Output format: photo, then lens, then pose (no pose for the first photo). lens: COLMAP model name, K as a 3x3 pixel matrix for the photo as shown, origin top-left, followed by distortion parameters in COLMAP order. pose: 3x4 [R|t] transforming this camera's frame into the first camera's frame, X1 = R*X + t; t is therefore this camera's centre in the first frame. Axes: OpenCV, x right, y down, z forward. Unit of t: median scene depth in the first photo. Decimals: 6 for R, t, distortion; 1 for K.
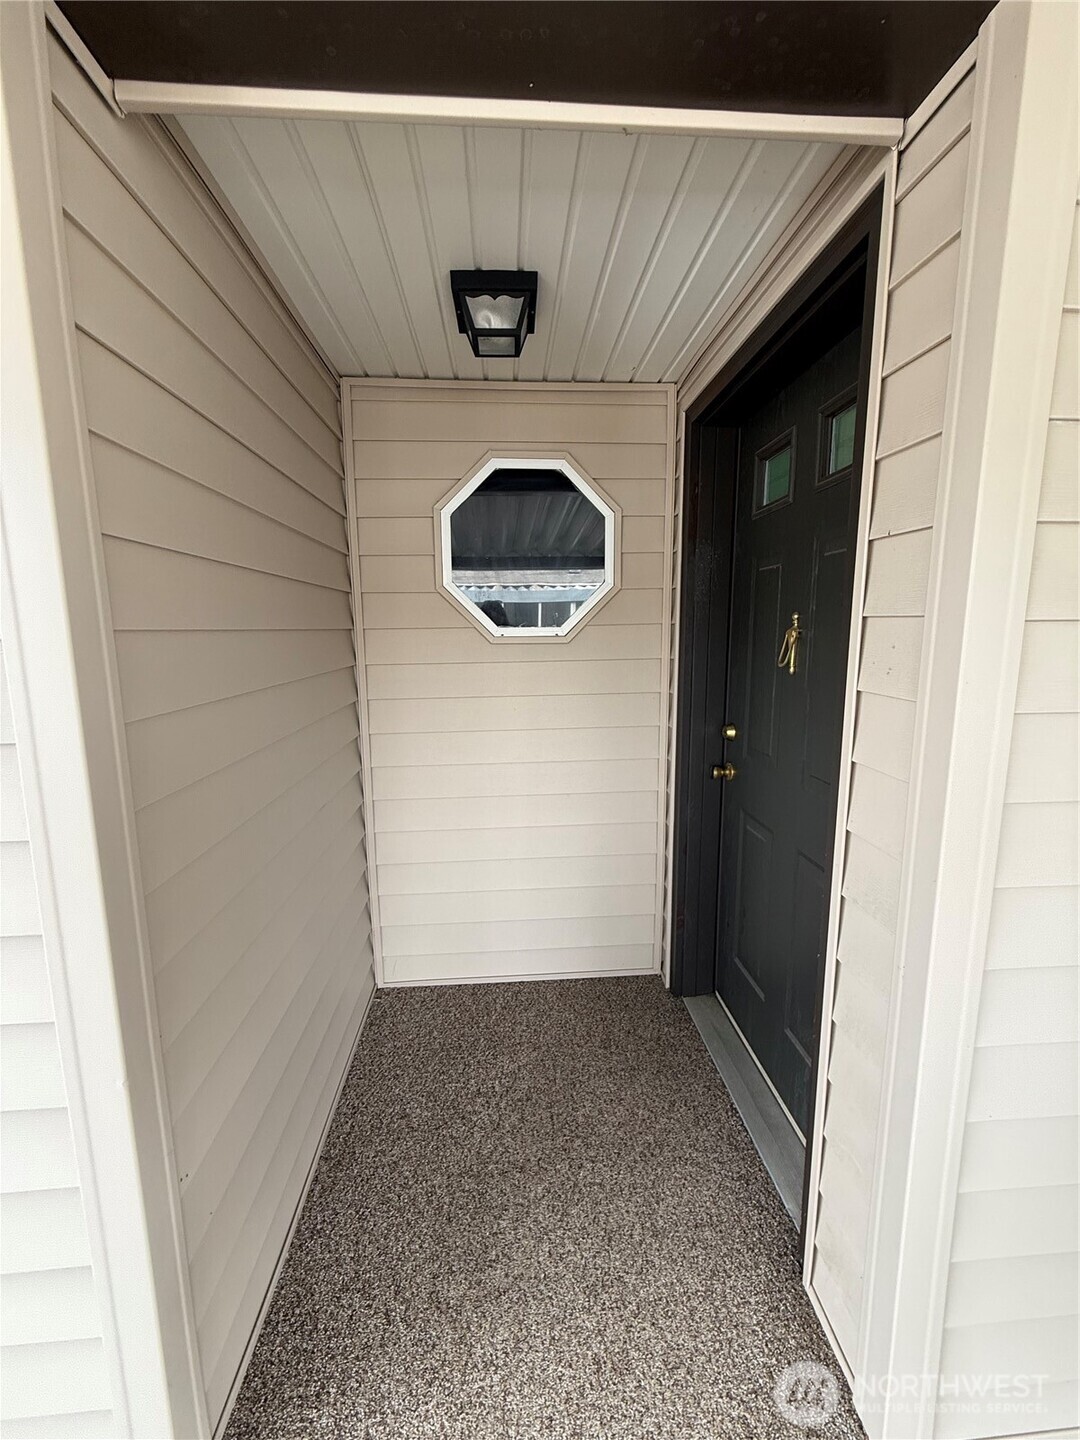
lens RADIAL K [[573.6, 0, 541.5], [0, 573.6, 717.8], [0, 0, 1]] dist [0.006189, -0.000052]
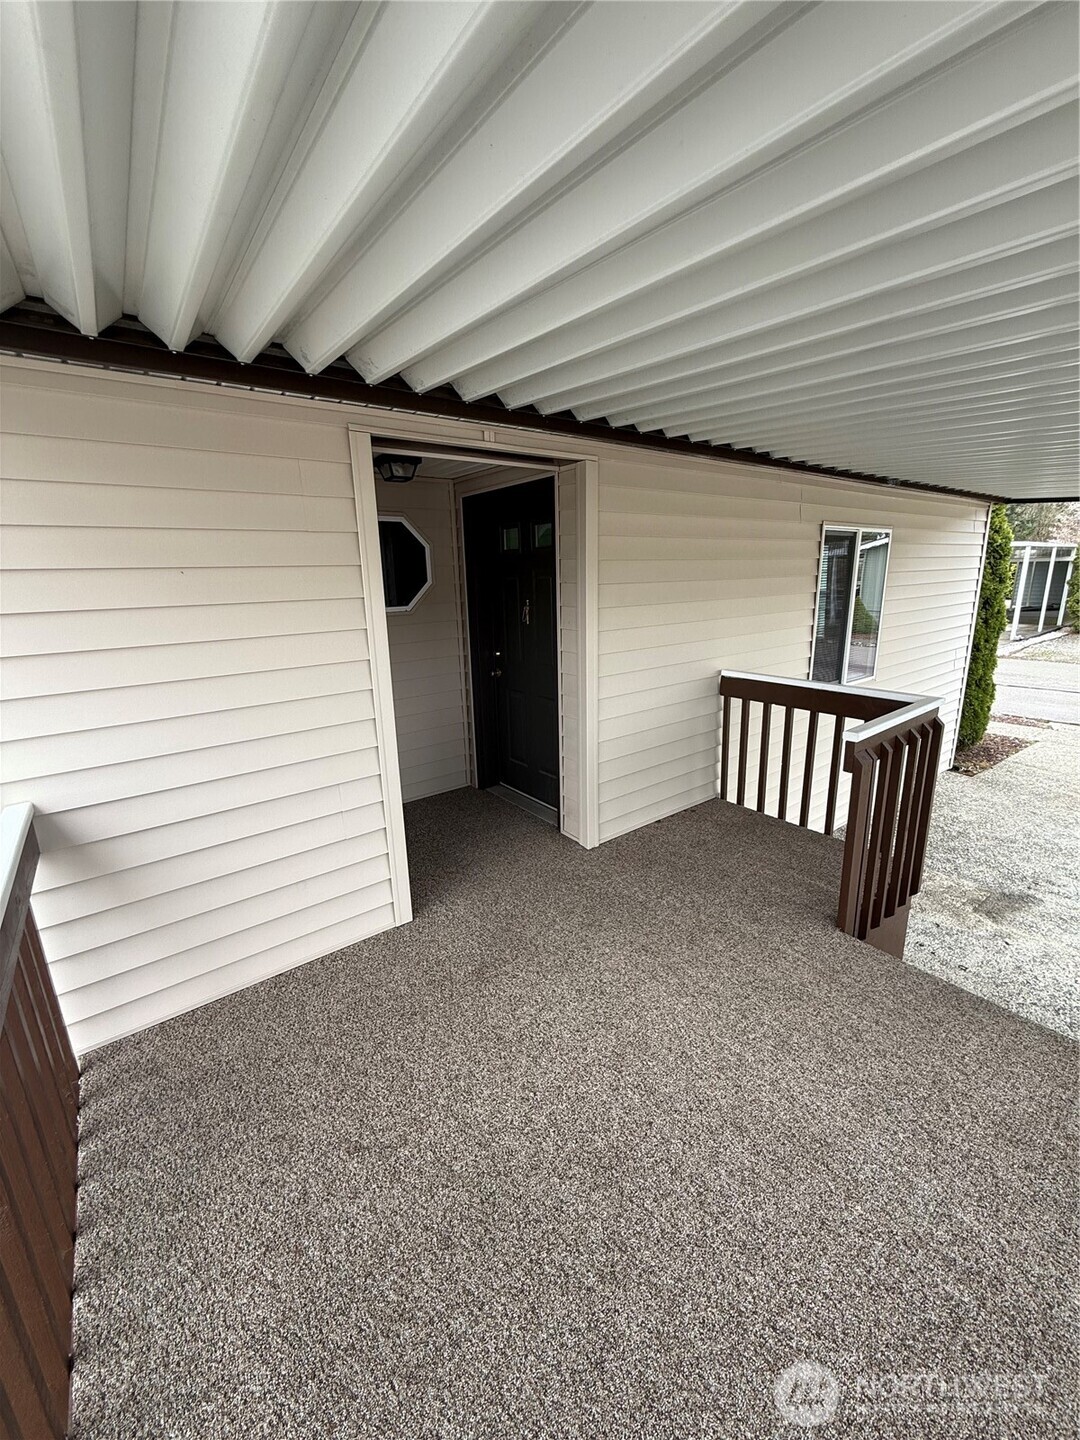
lens RADIAL K [[573.6, 0, 541.5], [0, 573.6, 717.8], [0, 0, 1]] dist [0.006189, -0.000052]
pose [[0.835615, -0.147728, 0.529079, -0.709791], [0.100201, 0.987992, 0.117608, 0.026901], [-0.540099, -0.045261, 0.840383, -0.900752]]
